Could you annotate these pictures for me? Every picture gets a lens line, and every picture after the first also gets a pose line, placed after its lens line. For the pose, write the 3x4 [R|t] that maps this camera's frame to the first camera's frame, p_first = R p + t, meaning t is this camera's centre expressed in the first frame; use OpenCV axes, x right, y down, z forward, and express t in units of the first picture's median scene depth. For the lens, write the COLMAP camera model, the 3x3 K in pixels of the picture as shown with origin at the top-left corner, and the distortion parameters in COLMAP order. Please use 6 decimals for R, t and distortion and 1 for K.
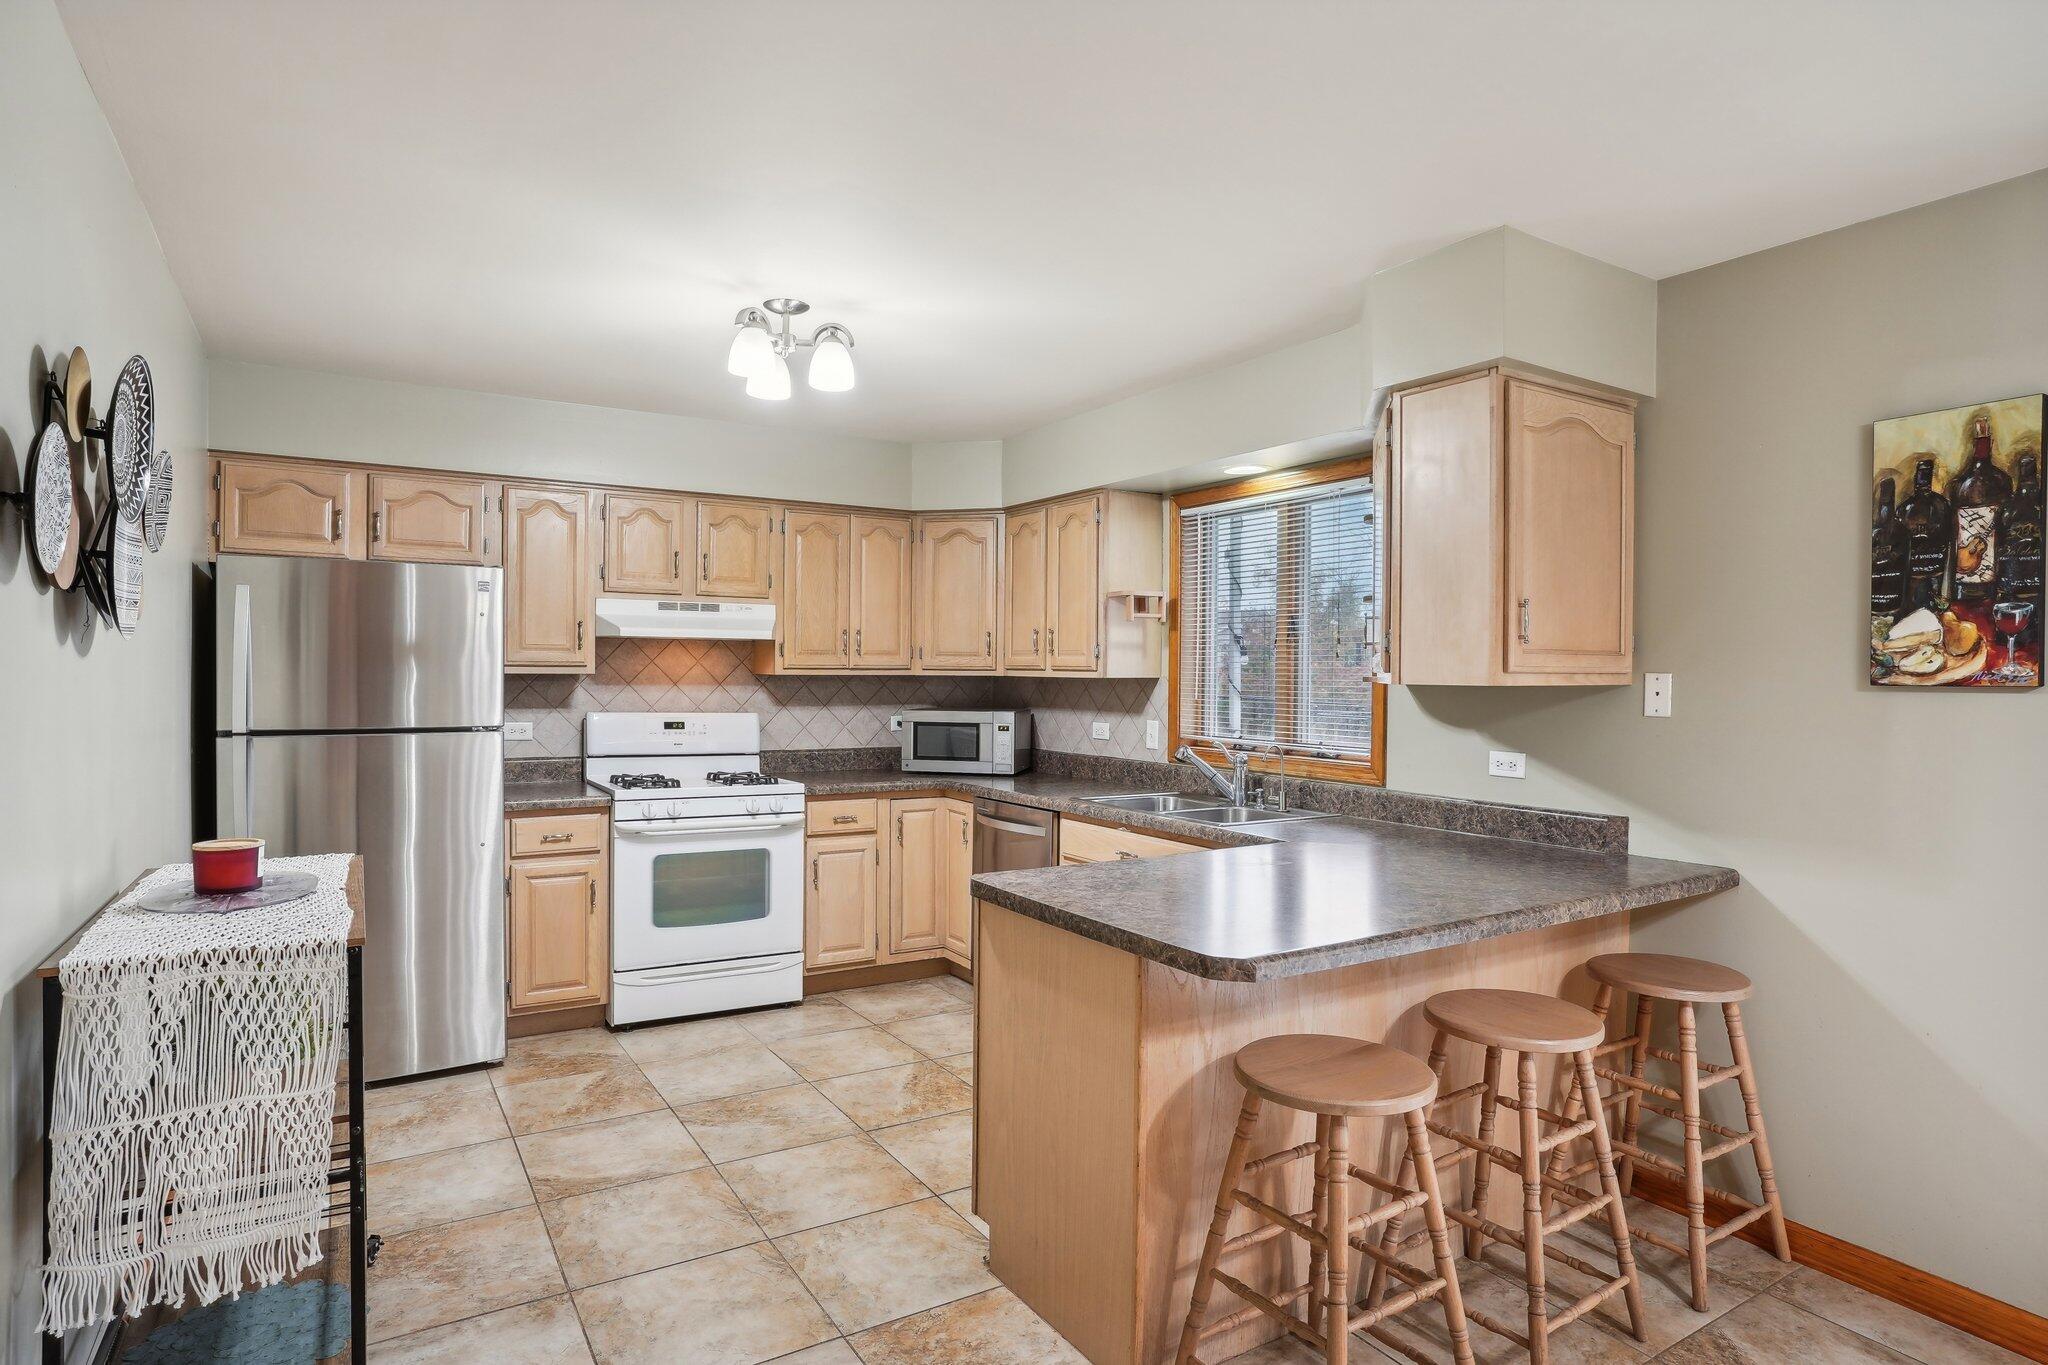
lens RADIAL K [[1121.6, 0, 1000.3], [0, 1121.6, 625.1], [0, 0, 1]] dist [-0.040481, 0.003211]
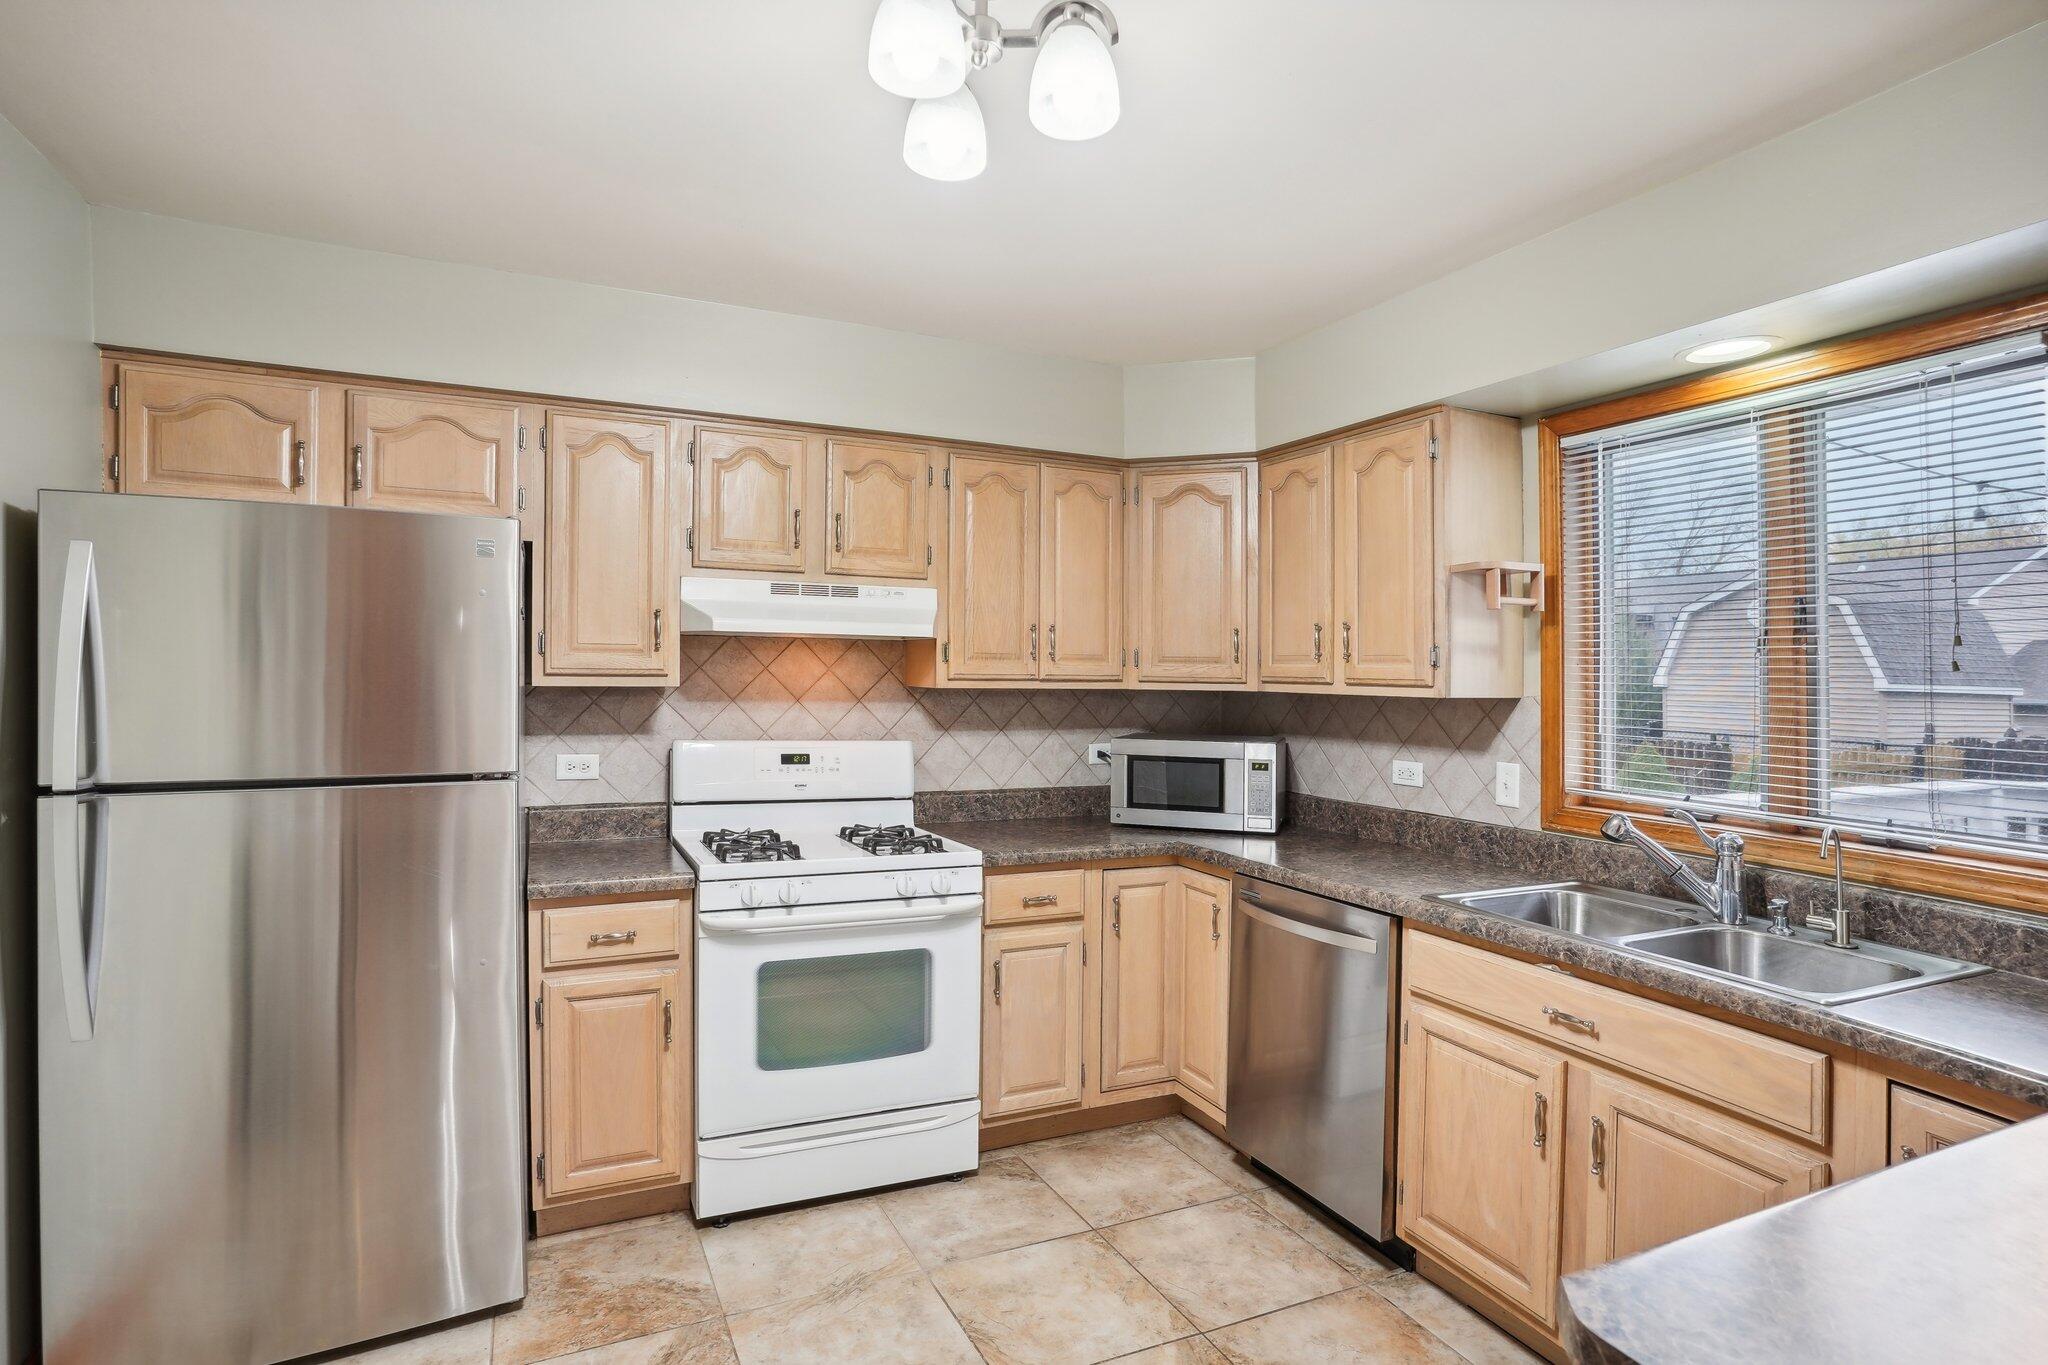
lens RADIAL K [[1031.4, 0, 1006.0], [0, 1031.4, 651.0], [0, 0, 1]] dist [-0.067339, 0.029702]
pose [[0.993800, 0.004245, -0.111103, -0.092694], [-0.002100, 0.999809, 0.019415, 0.009051], [0.111164, -0.019061, 0.993619, 0.391446]]
